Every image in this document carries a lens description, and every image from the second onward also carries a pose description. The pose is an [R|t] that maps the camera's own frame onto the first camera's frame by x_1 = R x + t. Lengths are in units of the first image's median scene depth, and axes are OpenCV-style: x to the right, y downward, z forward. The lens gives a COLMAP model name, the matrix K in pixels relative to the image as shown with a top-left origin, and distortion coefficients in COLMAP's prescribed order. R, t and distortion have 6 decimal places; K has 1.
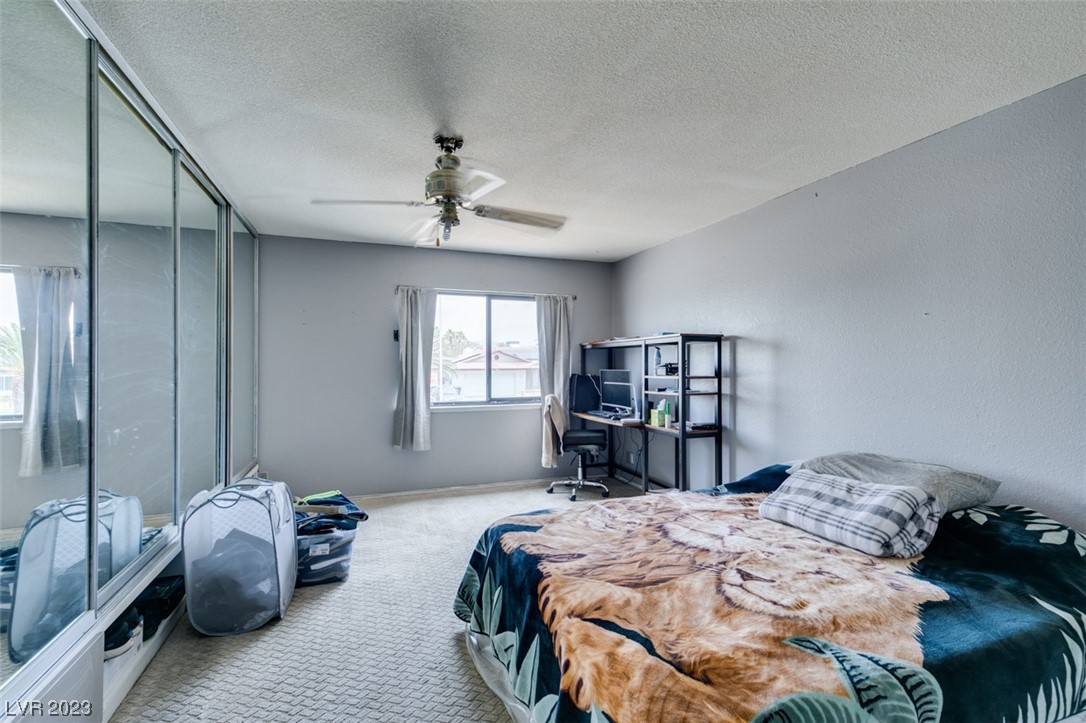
lens RADIAL K [[484.3, 0, 543.8], [0, 484.3, 361.7], [0, 0, 1]] dist [0.004275, -0.000271]
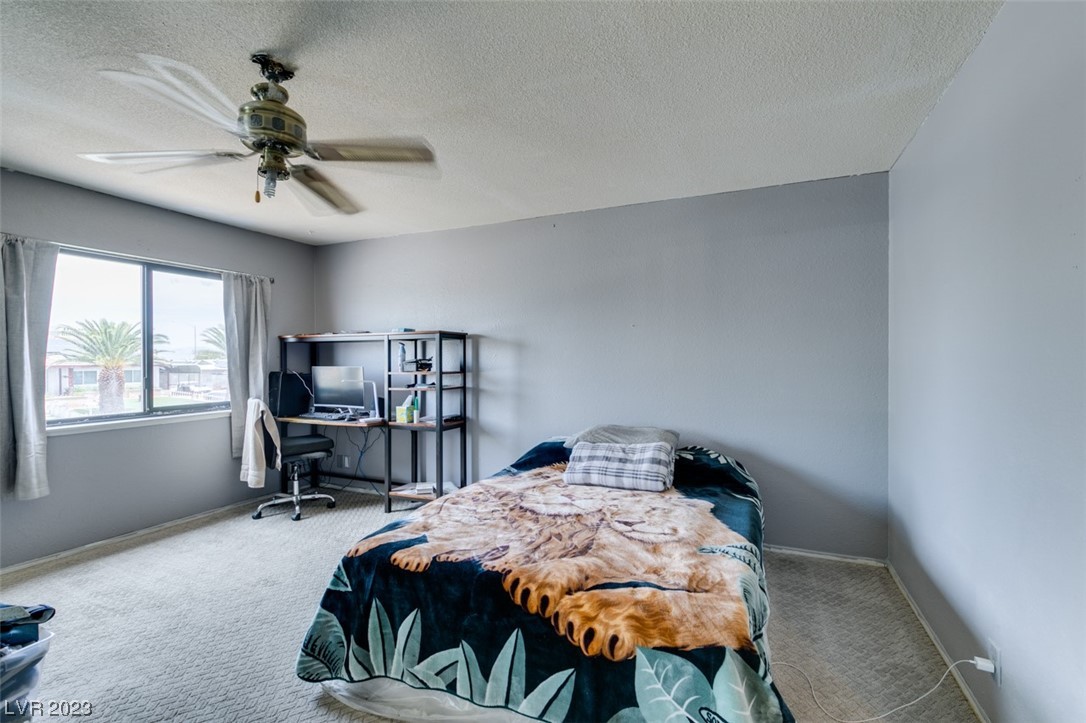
lens RADIAL K [[484.3, 0, 543.8], [0, 484.3, 361.7], [0, 0, 1]] dist [0.004275, -0.000271]
pose [[0.705825, -0.003708, 0.708376, -0.456403], [-0.002557, 0.999966, 0.007782, -0.000774], [-0.708382, -0.007304, 0.705792, 0.169937]]
